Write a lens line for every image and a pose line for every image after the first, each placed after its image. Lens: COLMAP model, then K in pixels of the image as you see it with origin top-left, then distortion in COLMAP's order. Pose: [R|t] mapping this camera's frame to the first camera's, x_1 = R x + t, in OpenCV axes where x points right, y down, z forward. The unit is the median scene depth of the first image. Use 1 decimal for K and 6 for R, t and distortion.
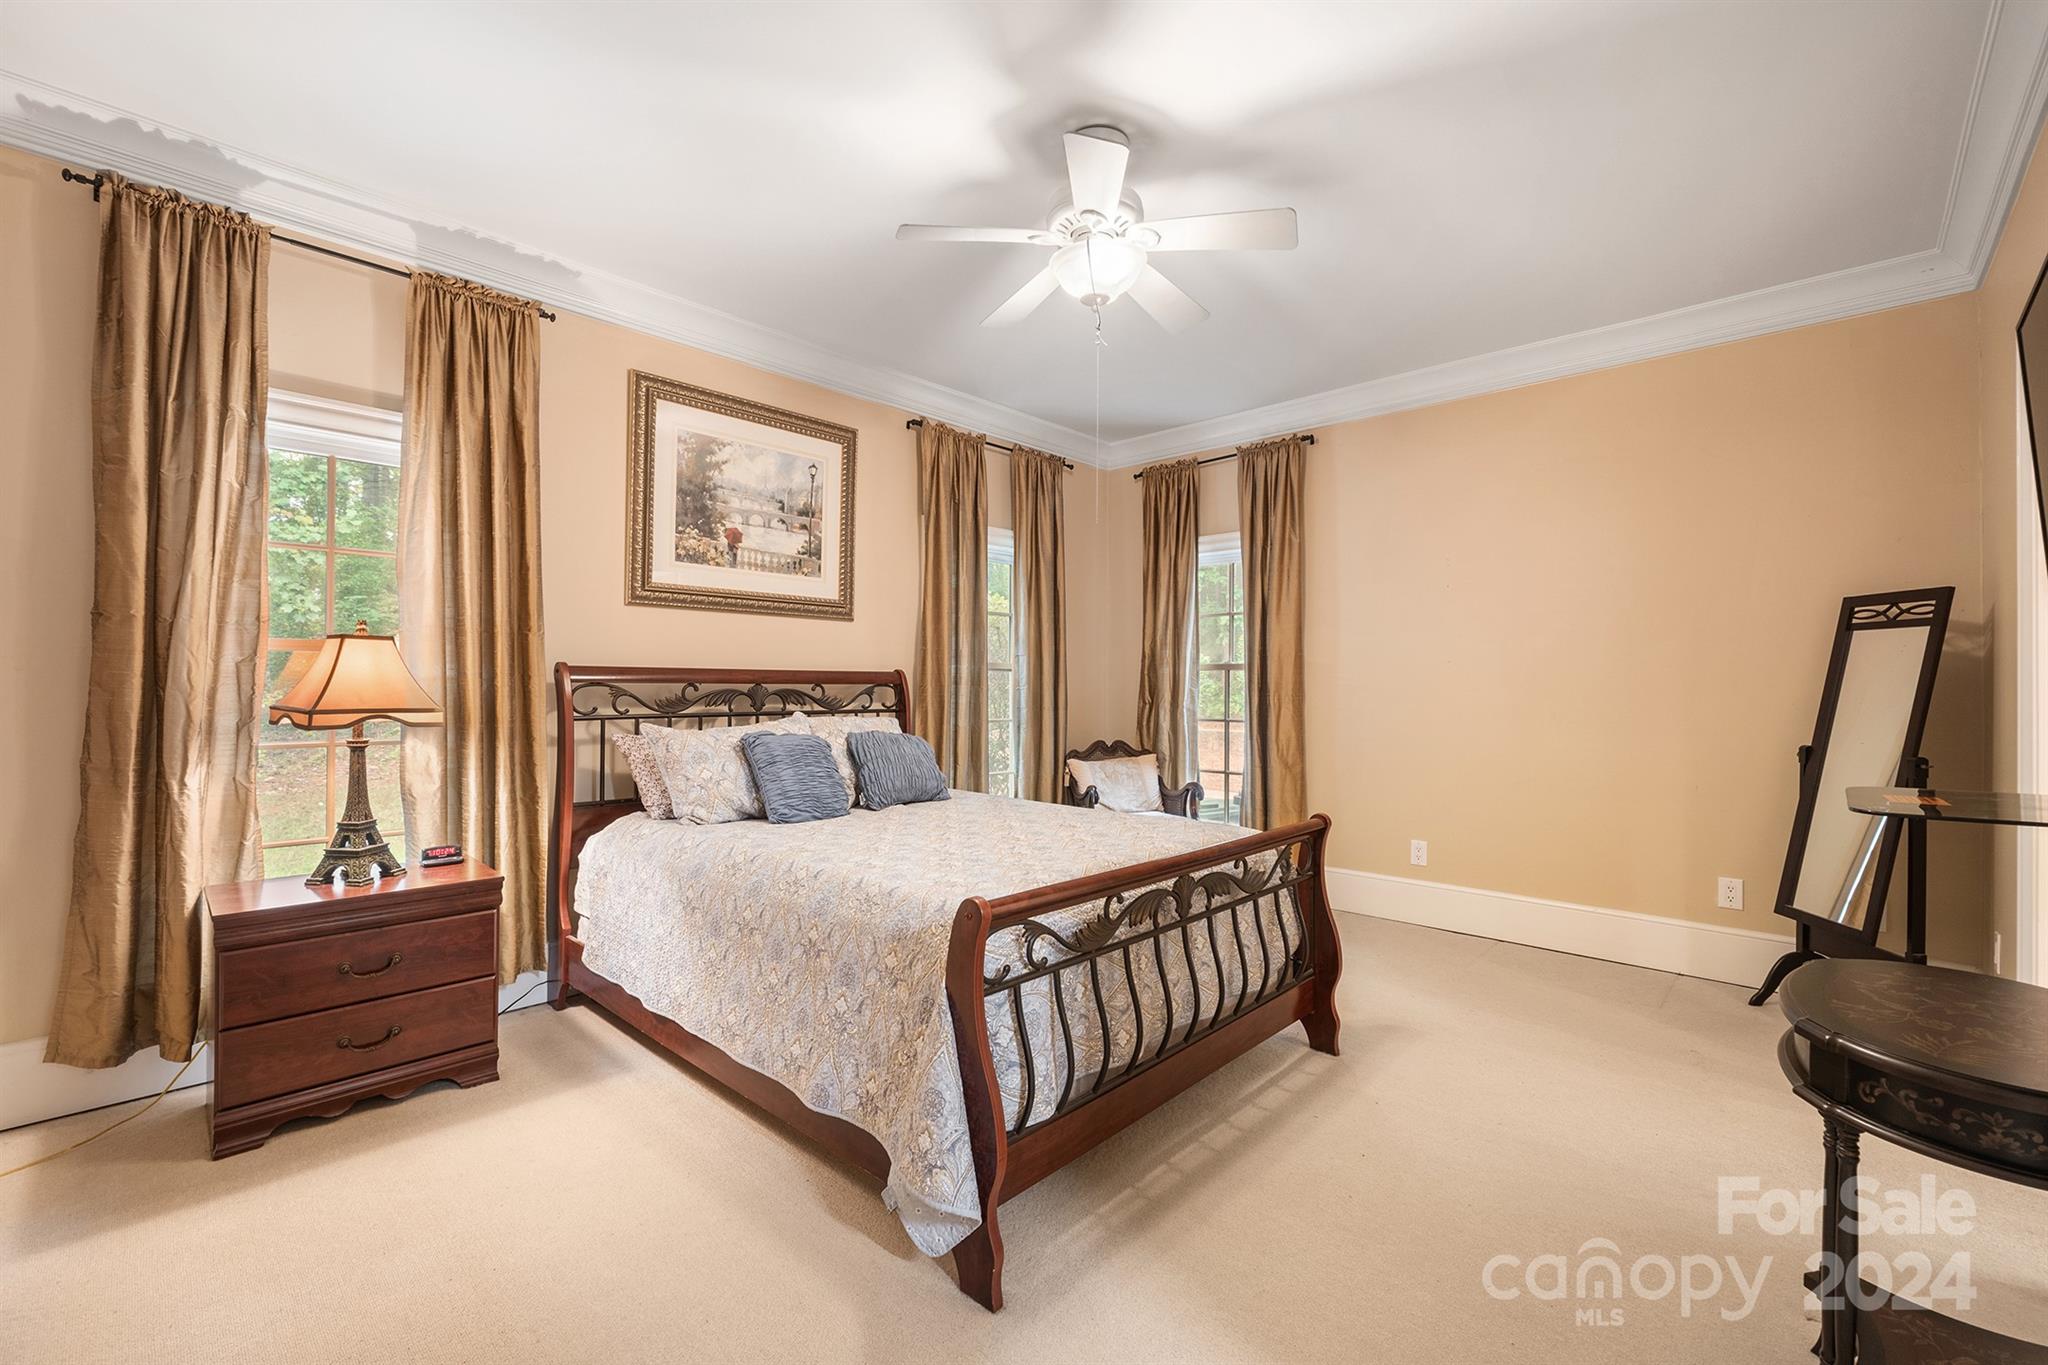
lens RADIAL K [[874.6, 0, 999.2], [0, 874.6, 679.6], [0, 0, 1]] dist [-0.008727, 0.000111]
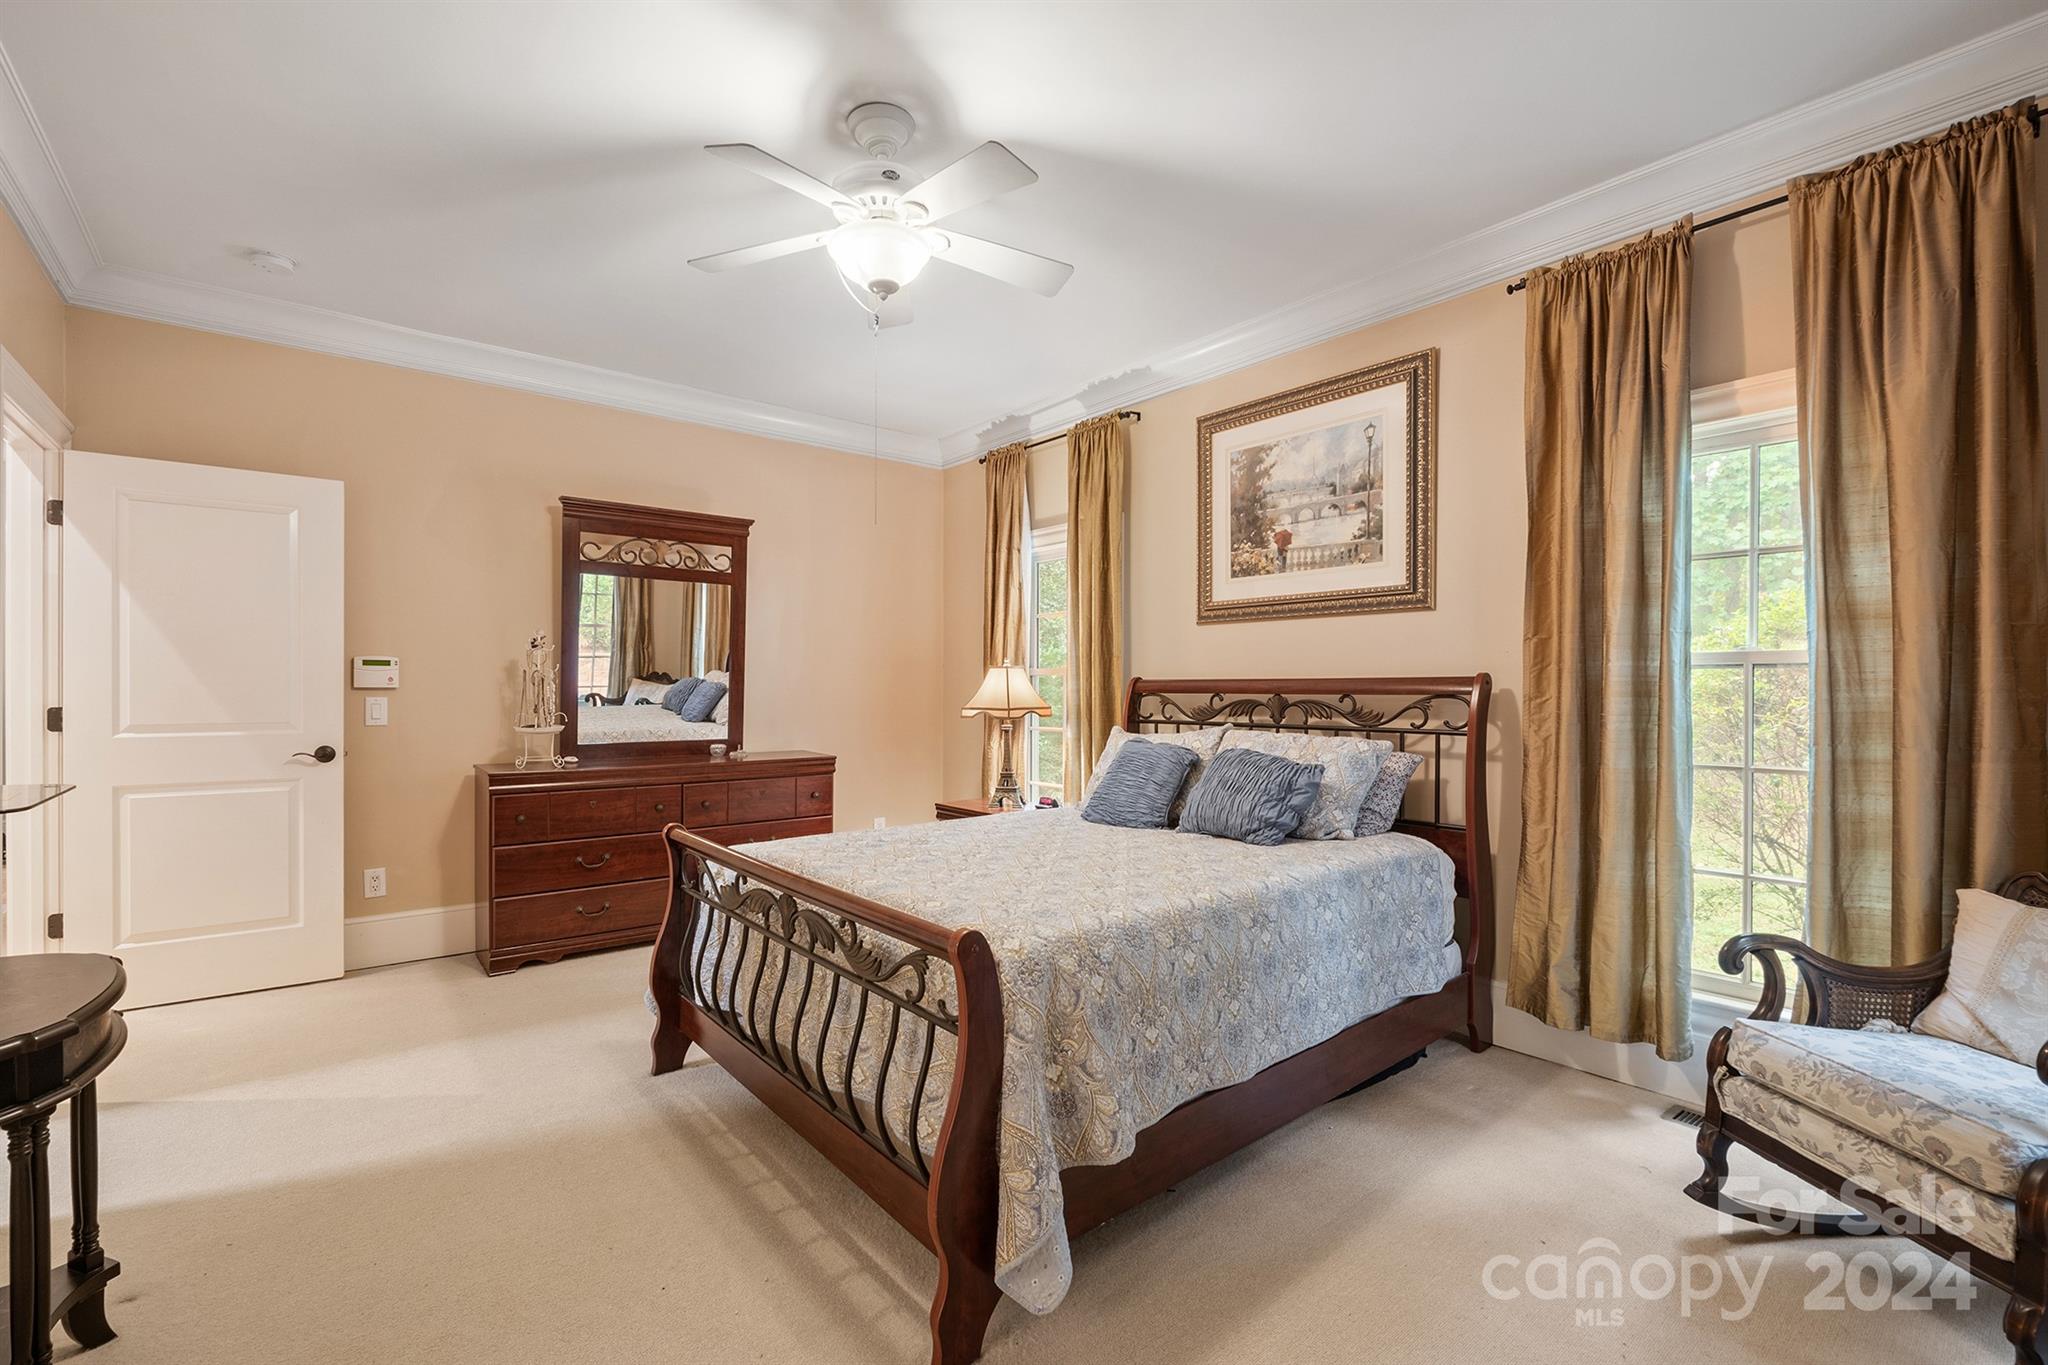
lens RADIAL K [[874.6, 0, 999.2], [0, 874.6, 679.6], [0, 0, 1]] dist [-0.008727, 0.000111]
pose [[-0.133628, -0.008405, -0.990996, 0.680906], [0.010766, 0.999893, -0.009933, -0.004528], [0.990973, -0.011996, -0.133523, 0.817331]]
